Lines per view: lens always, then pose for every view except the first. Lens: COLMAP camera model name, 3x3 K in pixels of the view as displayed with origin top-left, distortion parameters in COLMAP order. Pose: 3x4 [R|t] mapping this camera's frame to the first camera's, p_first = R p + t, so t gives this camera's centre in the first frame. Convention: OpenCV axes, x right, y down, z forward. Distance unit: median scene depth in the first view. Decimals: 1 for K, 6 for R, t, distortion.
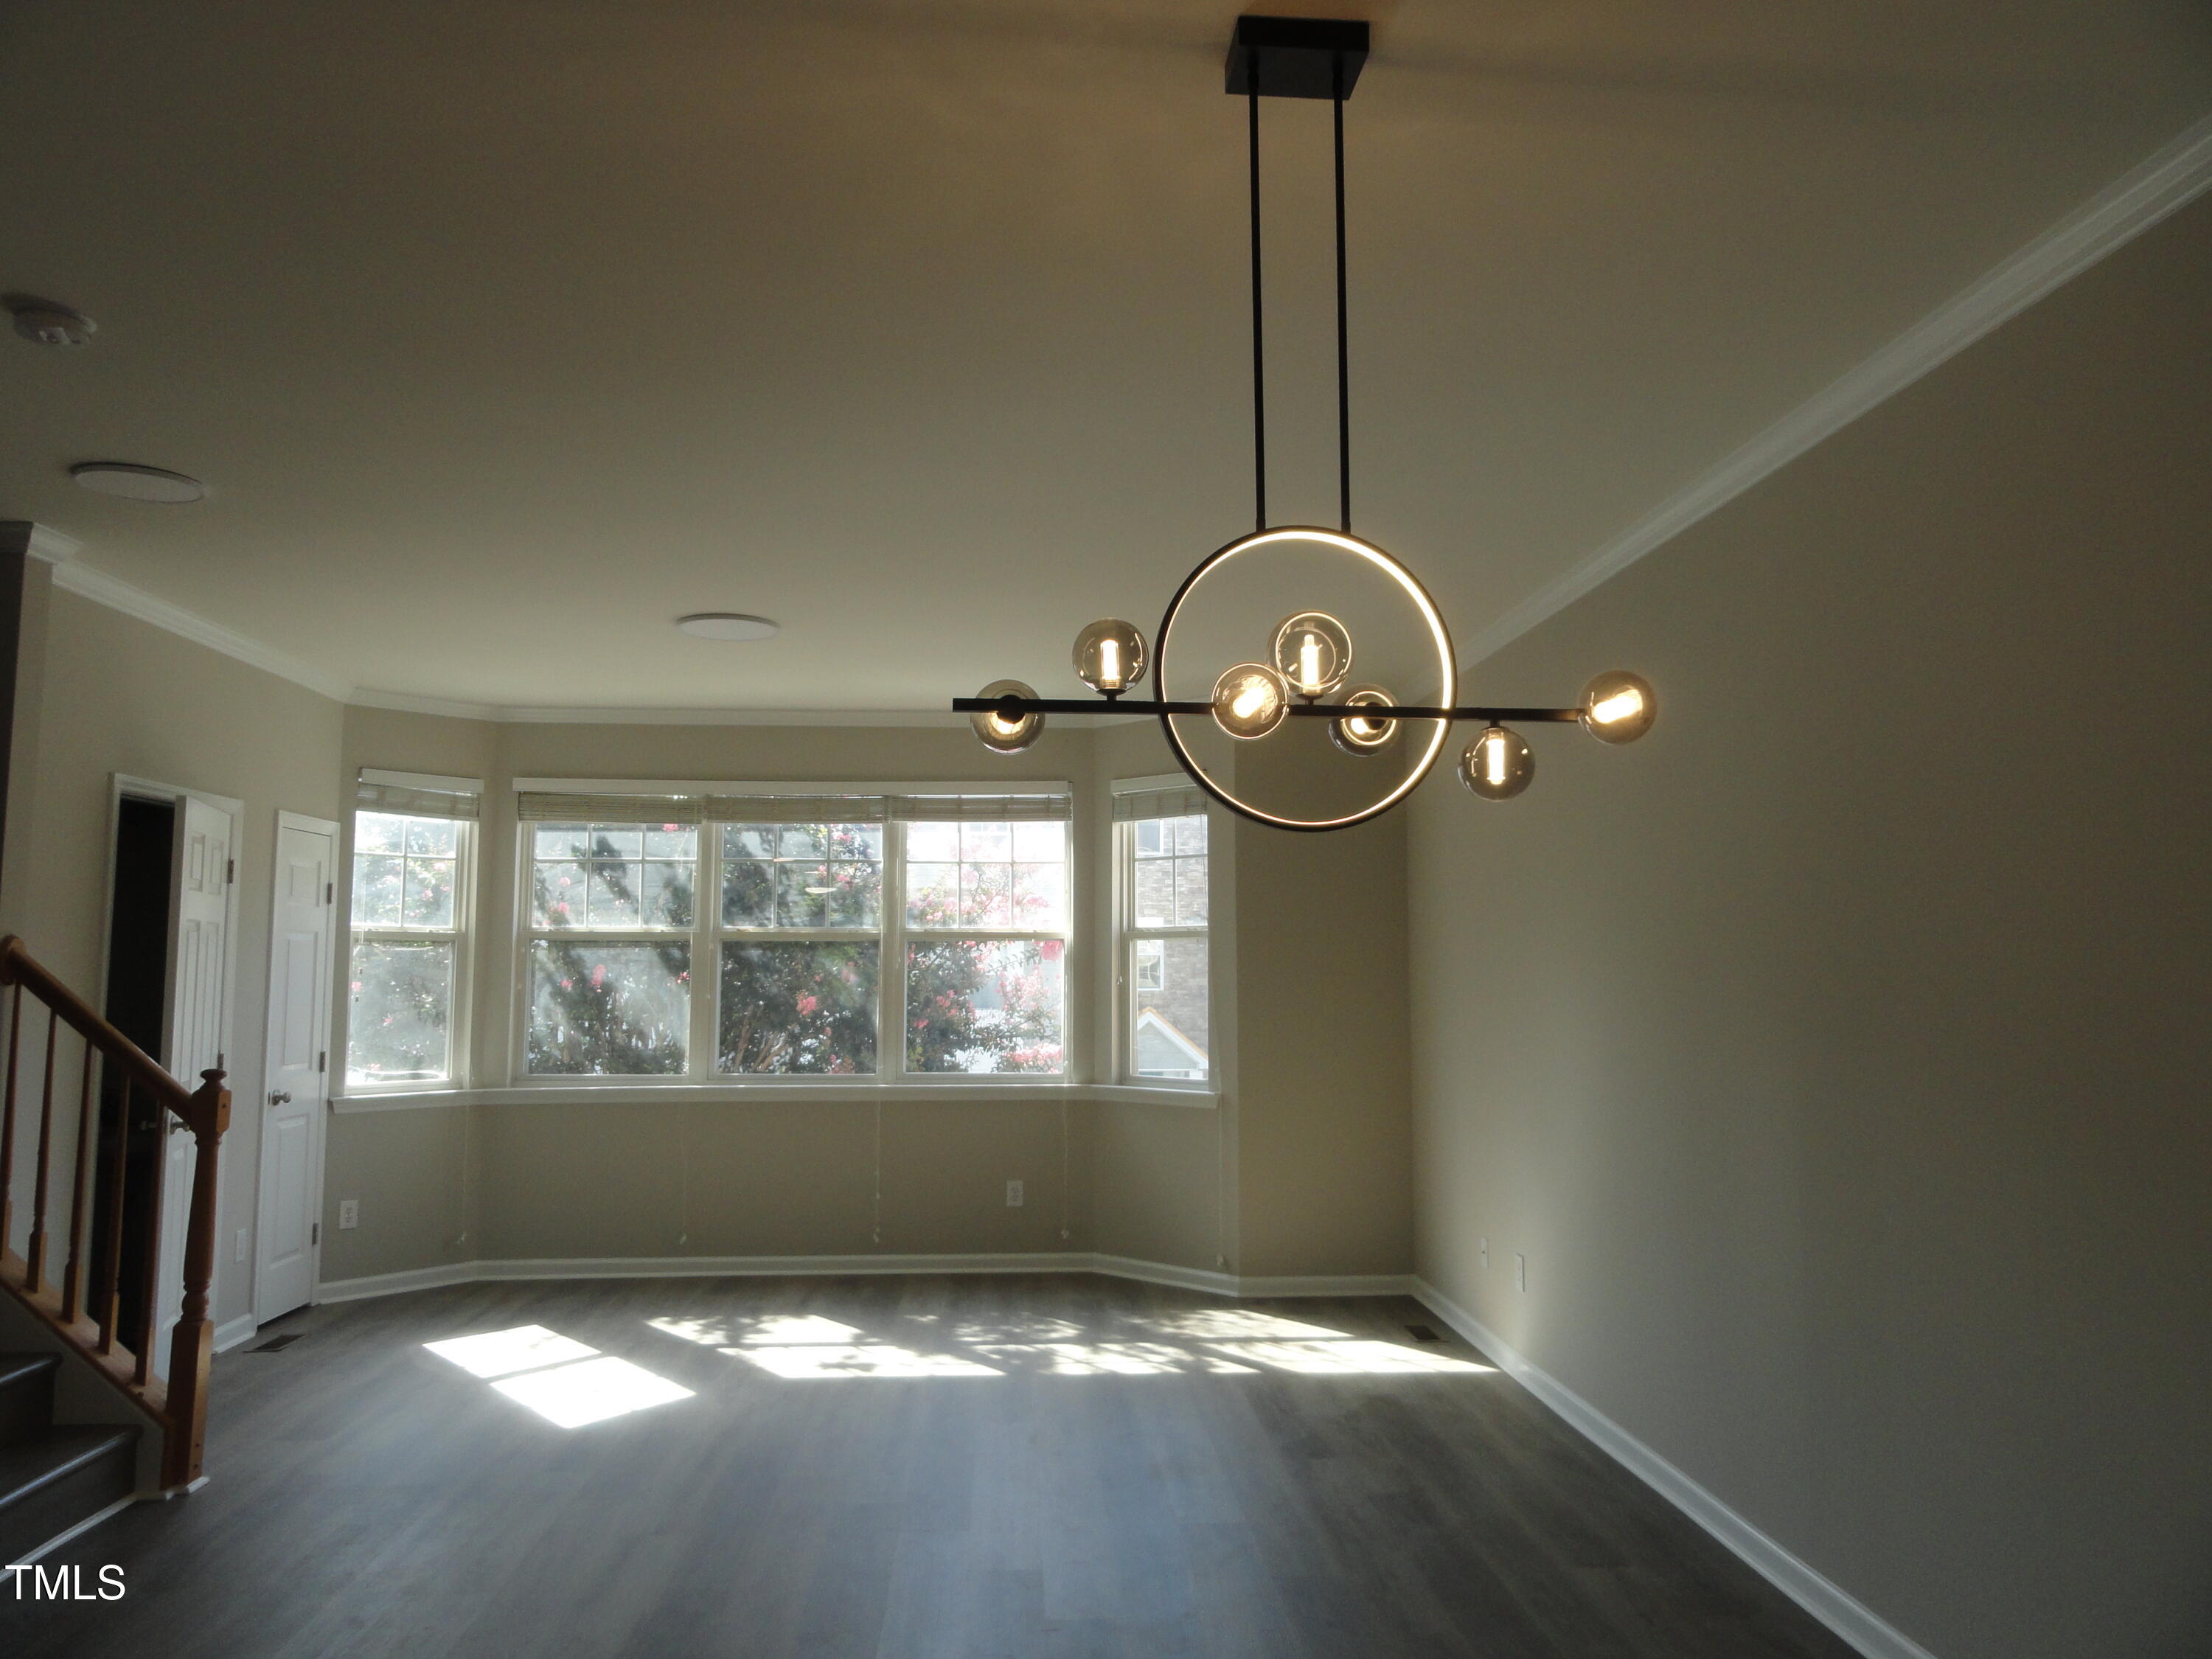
lens RADIAL K [[1544.4, 0, 1106.0], [0, 1544.4, 829.5], [0, 0, 1]] dist [-0.001017, 0.006531]
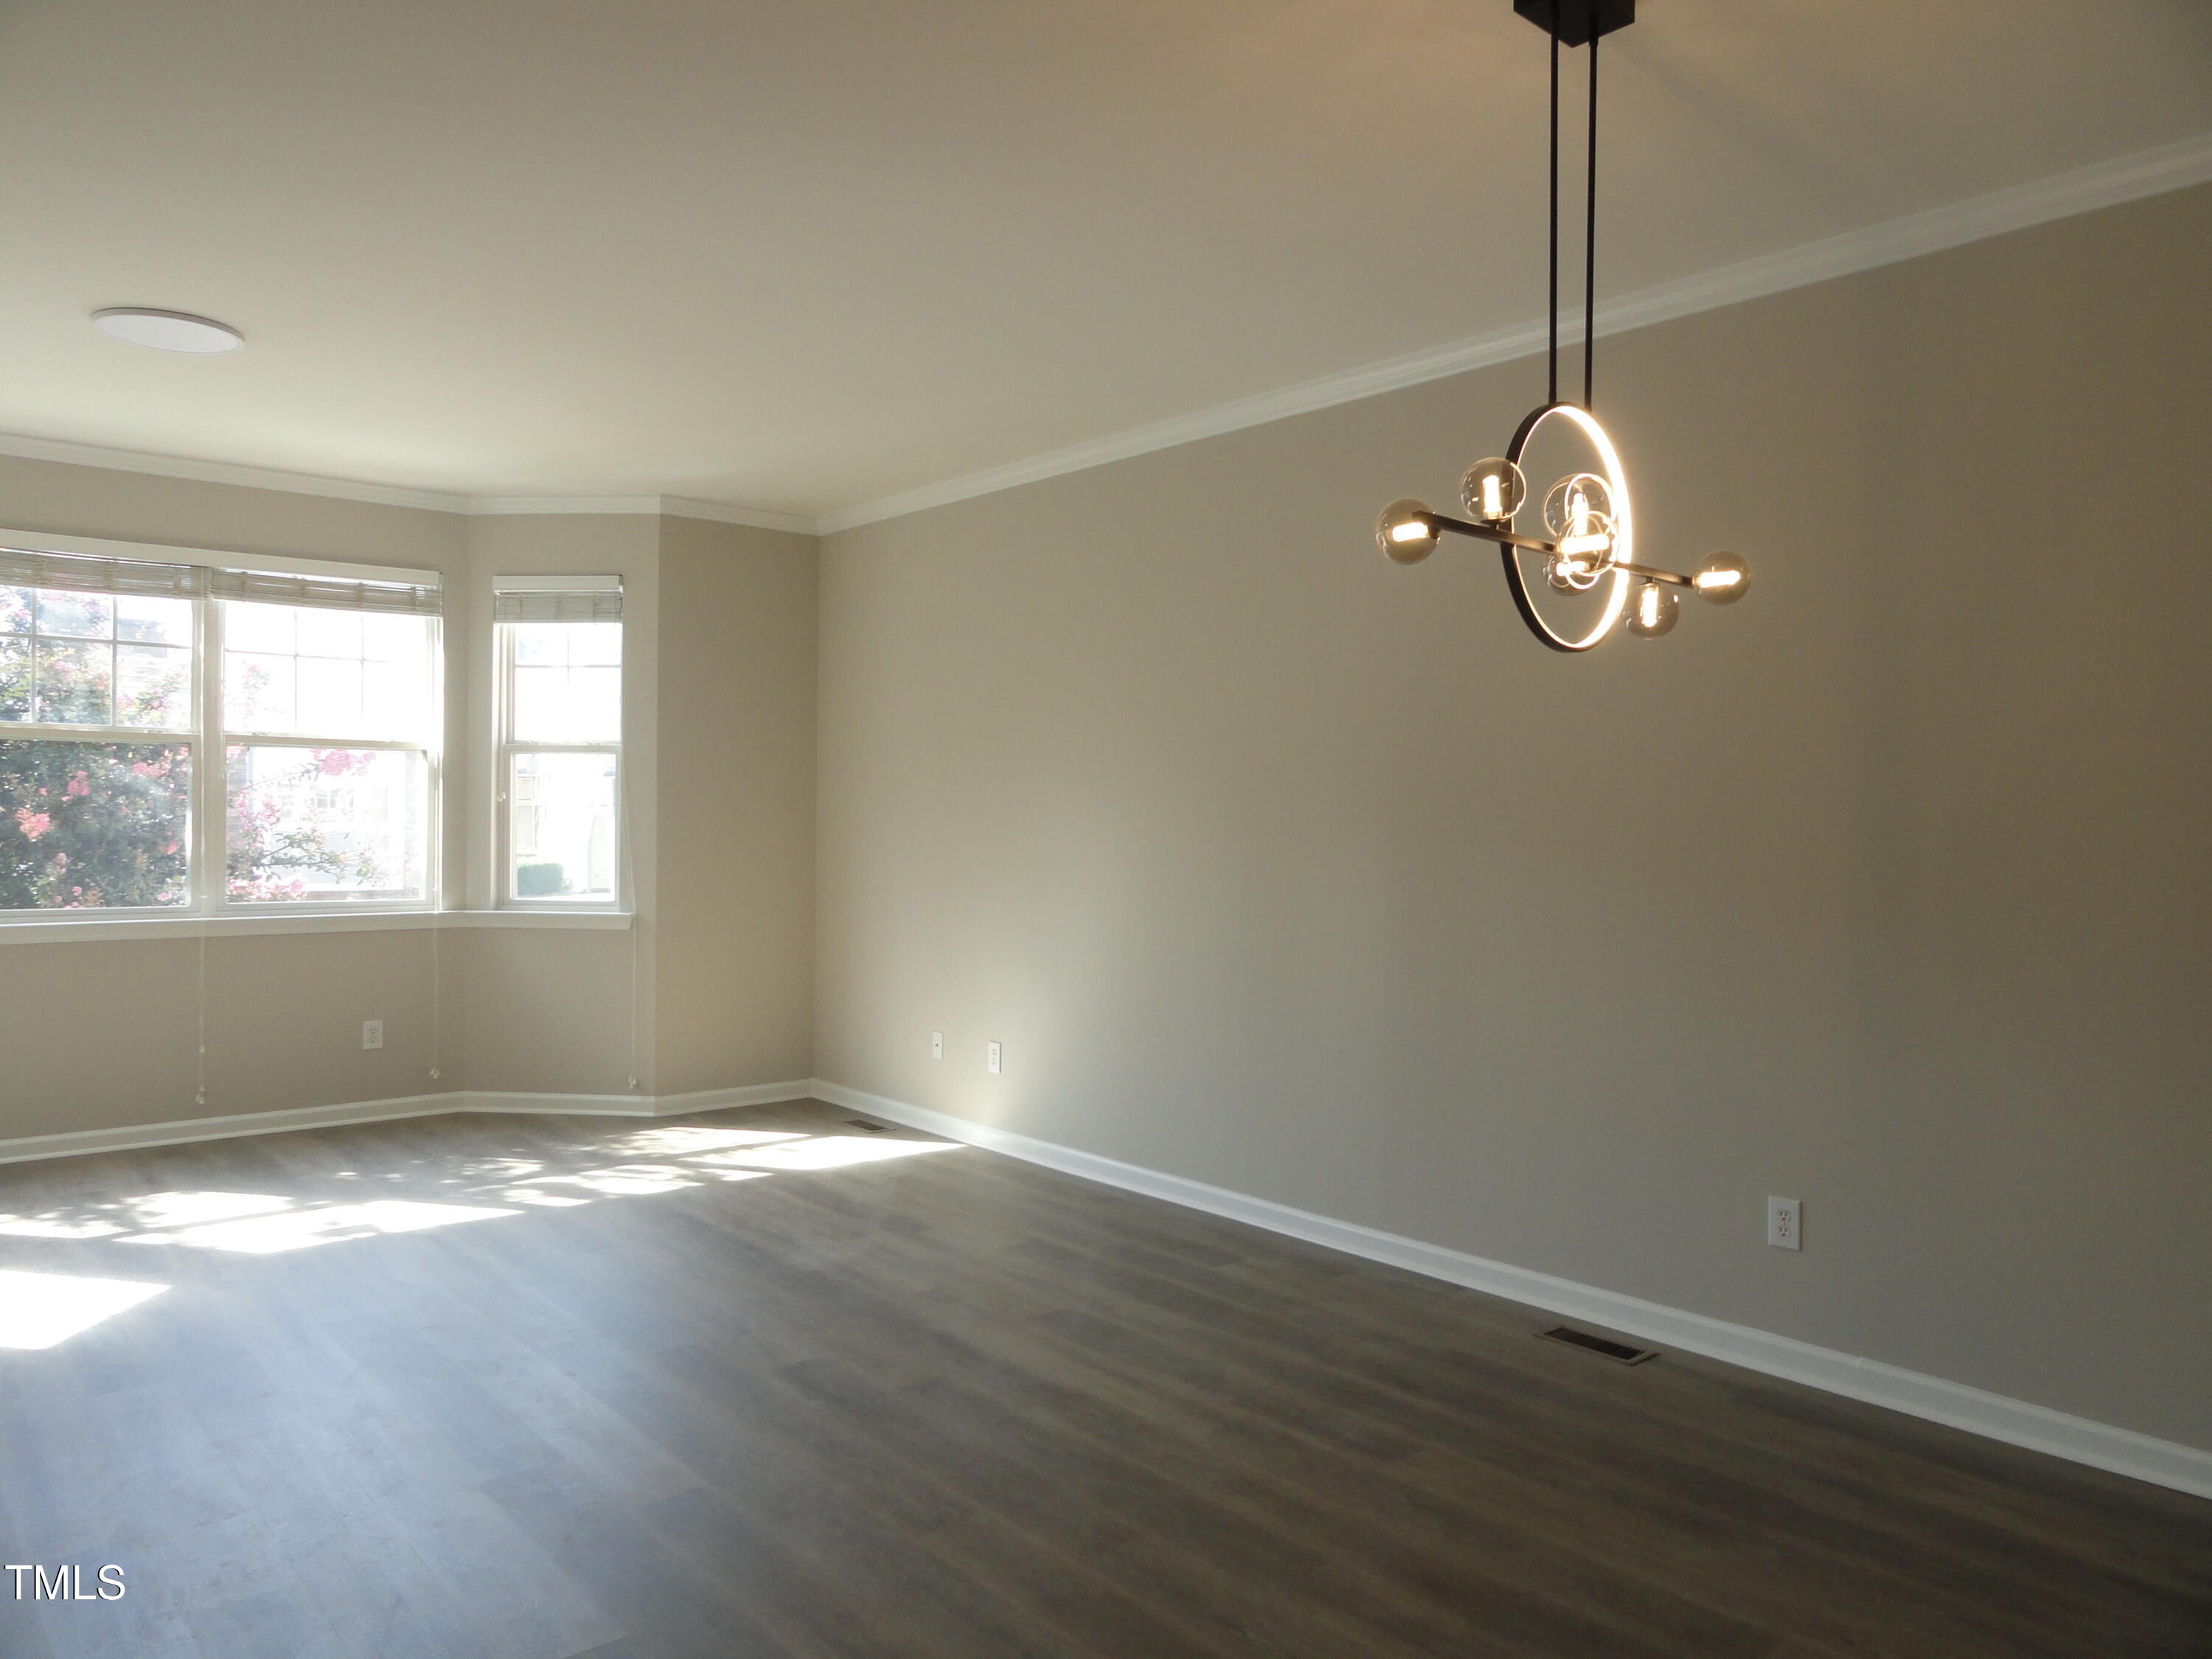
lens RADIAL K [[1544.4, 0, 1106.0], [0, 1544.4, 829.5], [0, 0, 1]] dist [-0.001017, 0.006531]
pose [[0.796289, 0.003907, 0.604903, -0.264467], [-0.066373, 0.994506, 0.080951, 0.019427], [-0.601264, -0.104610, 0.792173, 0.058180]]
